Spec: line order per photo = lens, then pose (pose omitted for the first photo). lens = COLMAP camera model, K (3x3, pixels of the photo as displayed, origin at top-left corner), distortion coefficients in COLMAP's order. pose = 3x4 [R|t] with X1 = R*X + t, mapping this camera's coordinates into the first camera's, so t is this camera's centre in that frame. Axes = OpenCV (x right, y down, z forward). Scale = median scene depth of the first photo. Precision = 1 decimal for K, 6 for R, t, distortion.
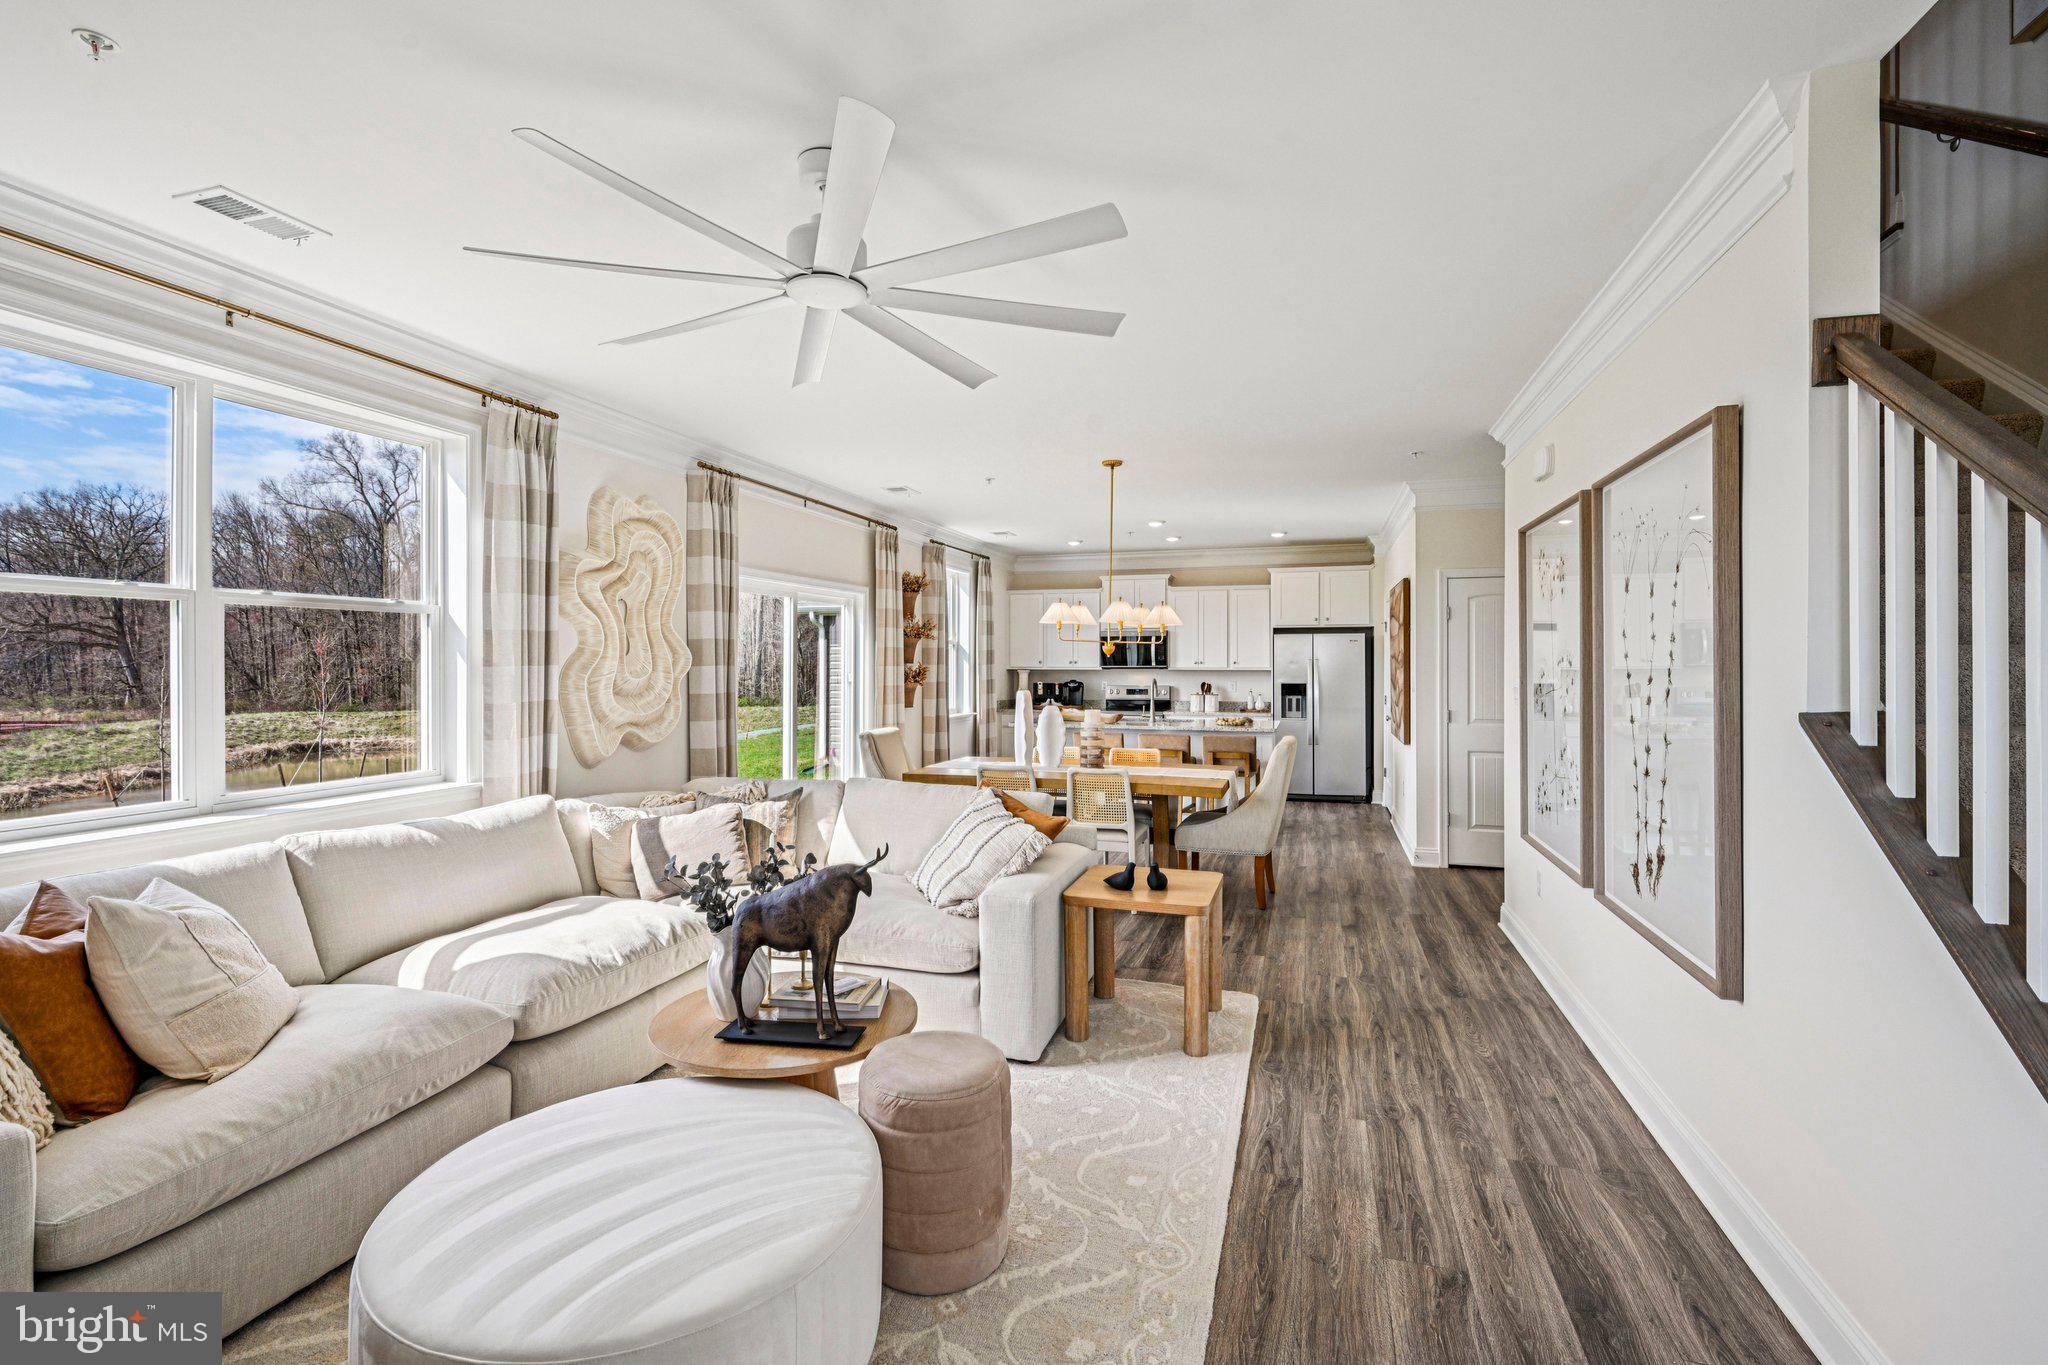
lens RADIAL K [[916.1, 0, 1024.2], [0, 916.1, 664.1], [0, 0, 1]] dist [-0.000603, -0.000246]
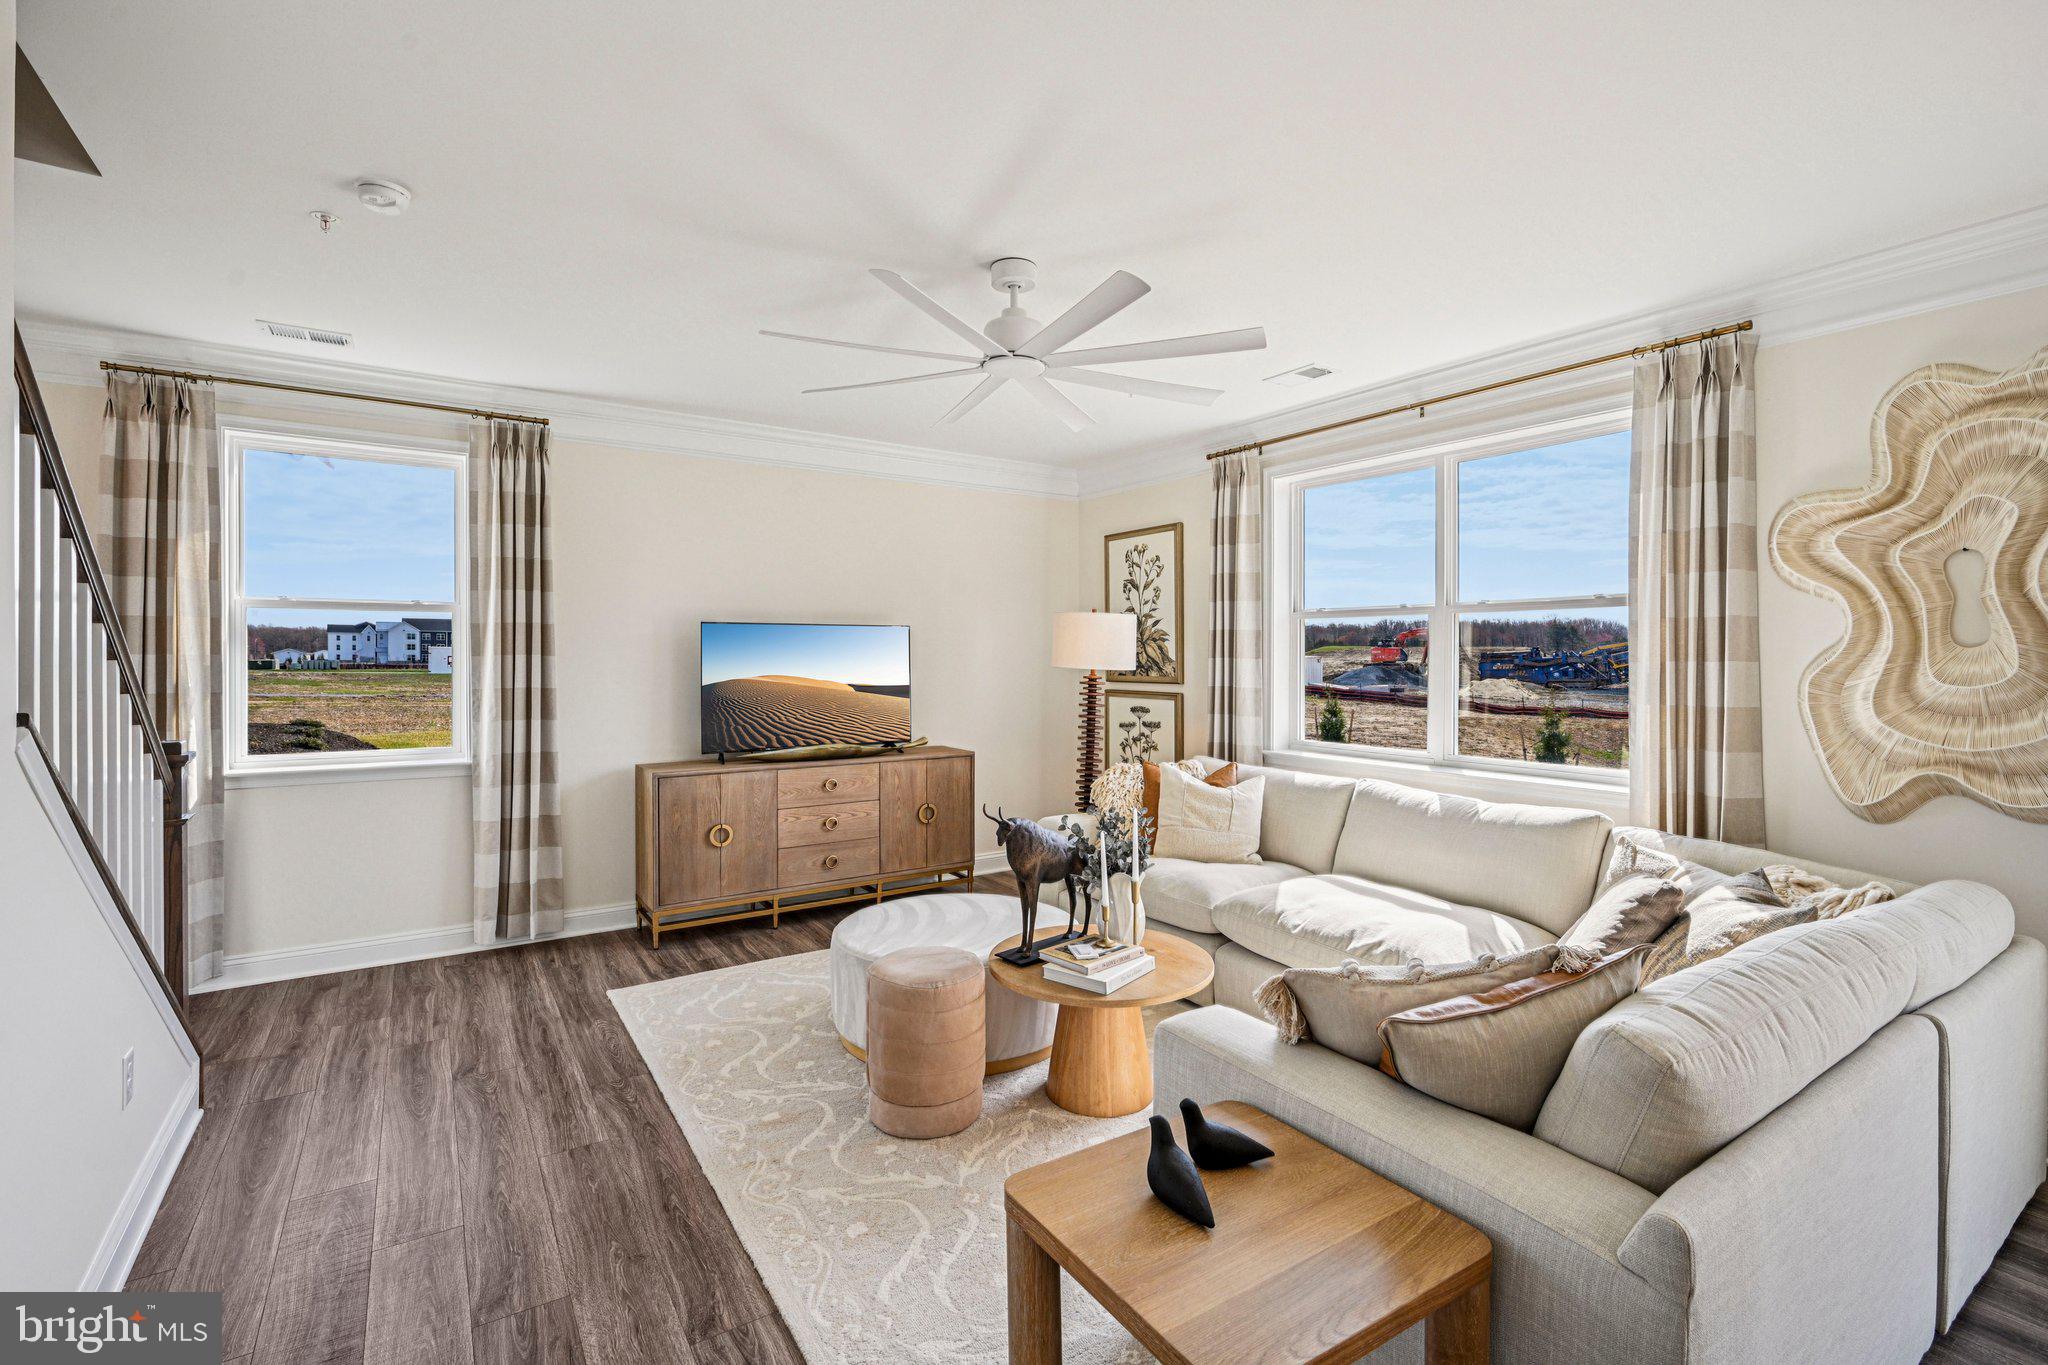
lens RADIAL K [[918.8, 0, 1033.9], [0, 918.8, 661.2], [0, 0, 1]] dist [-0.003053, -0.000263]
pose [[-0.627221, 0.000993, -0.778841, 0.308493], [-0.004617, 0.999977, 0.004994, 0.000045], [0.778828, 0.006728, -0.627201, 0.732163]]
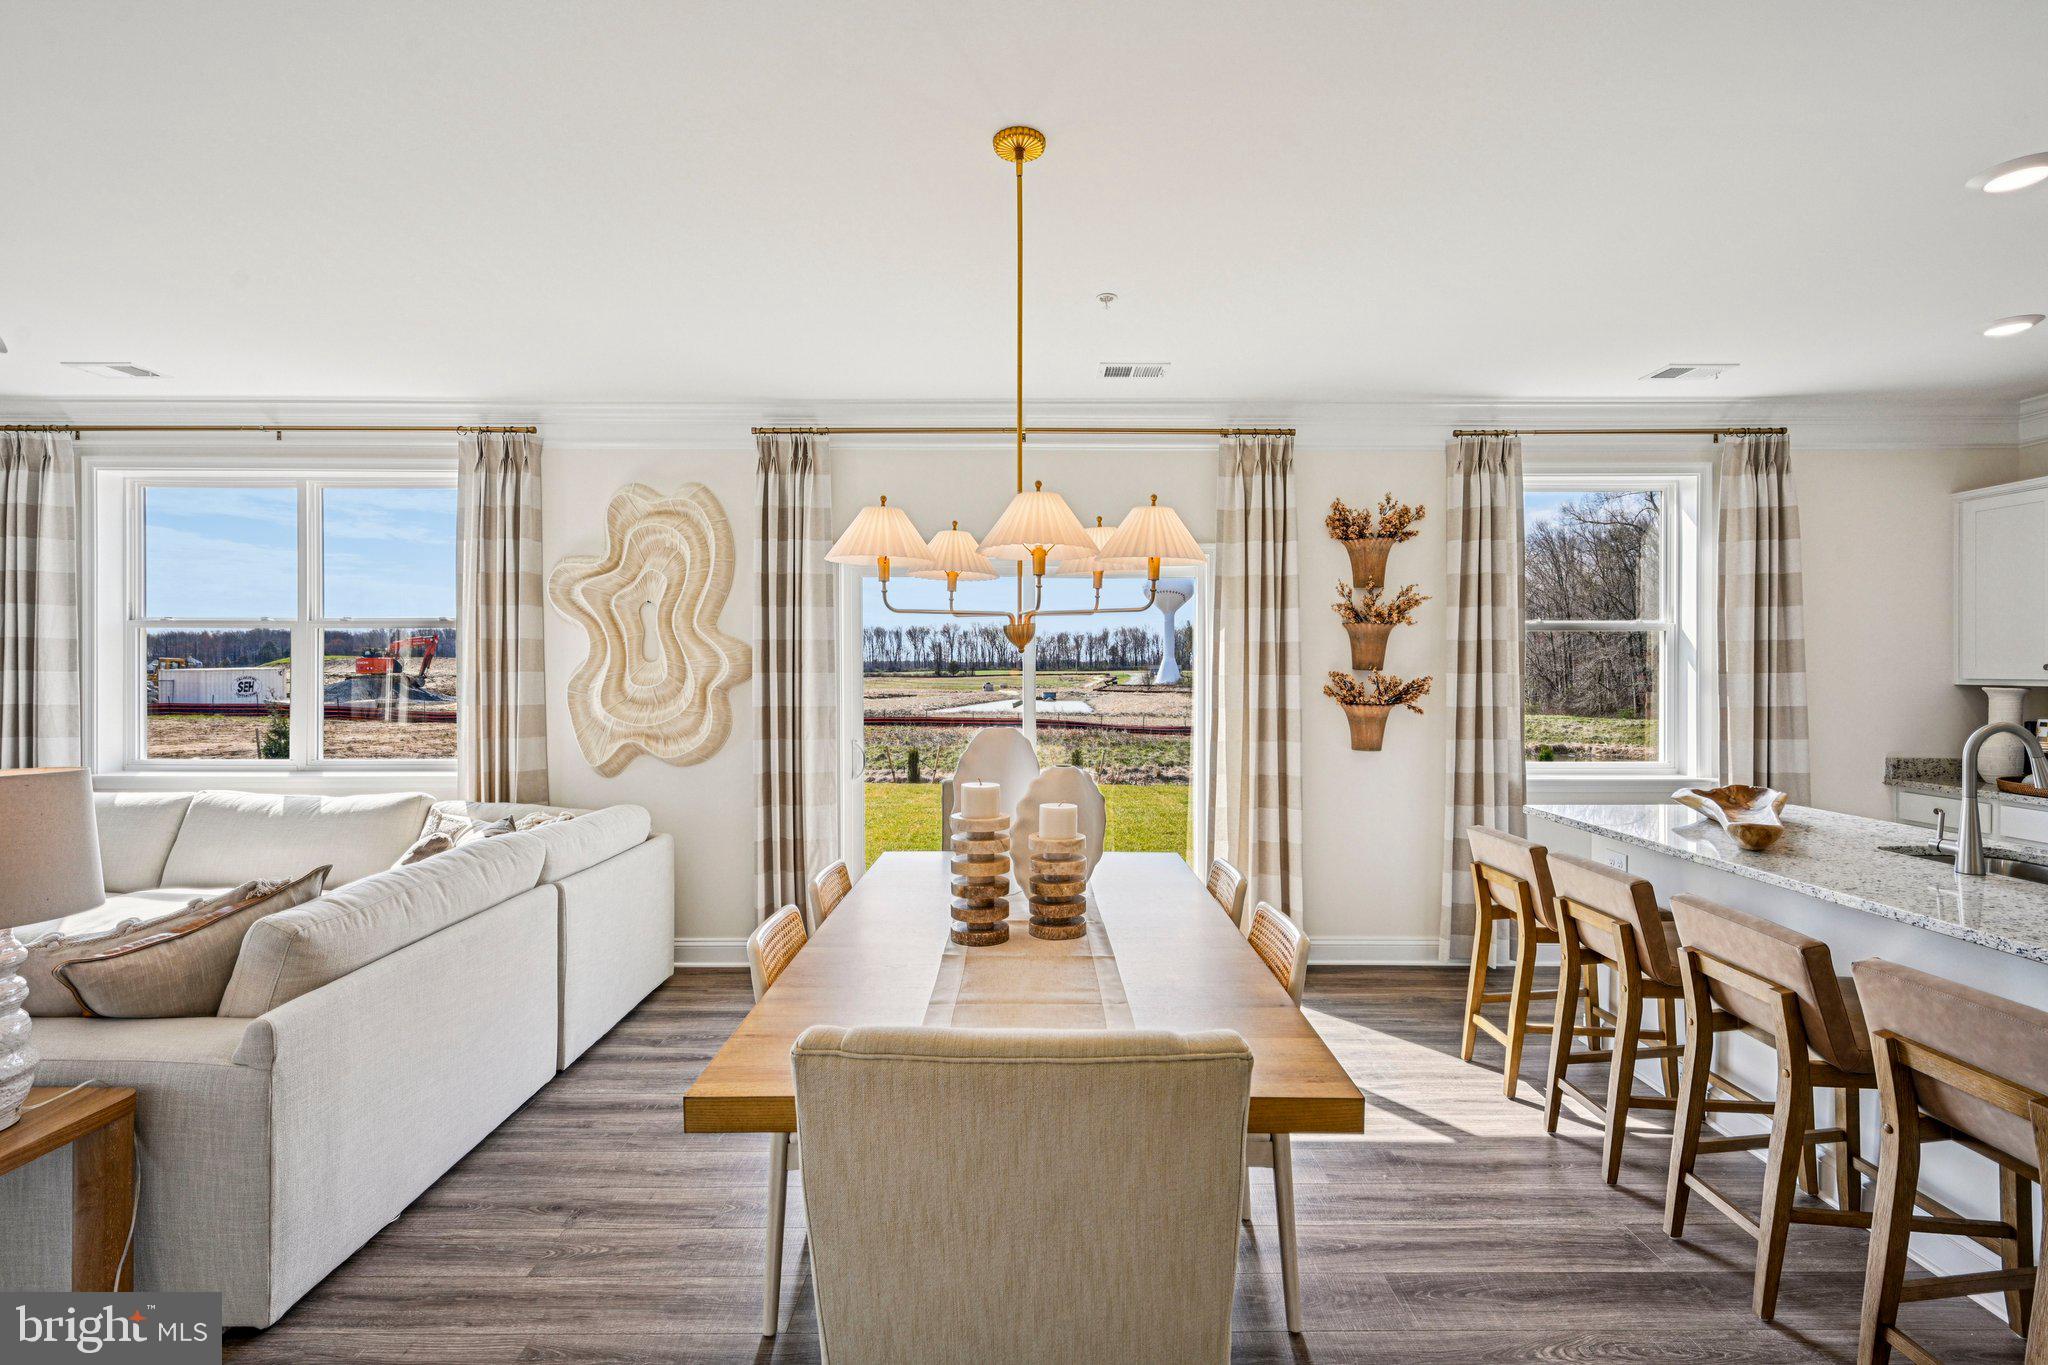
lens RADIAL K [[910.1, 0, 1024.5], [0, 910.1, 670.7], [0, 0, 1]] dist [-0.001061, 0.000318]
pose [[0.296537, 0.000490, -0.955021, 0.454514], [-0.001077, 0.999999, 0.000178, -0.000378], [0.955021, 0.000976, 0.296537, 0.882190]]
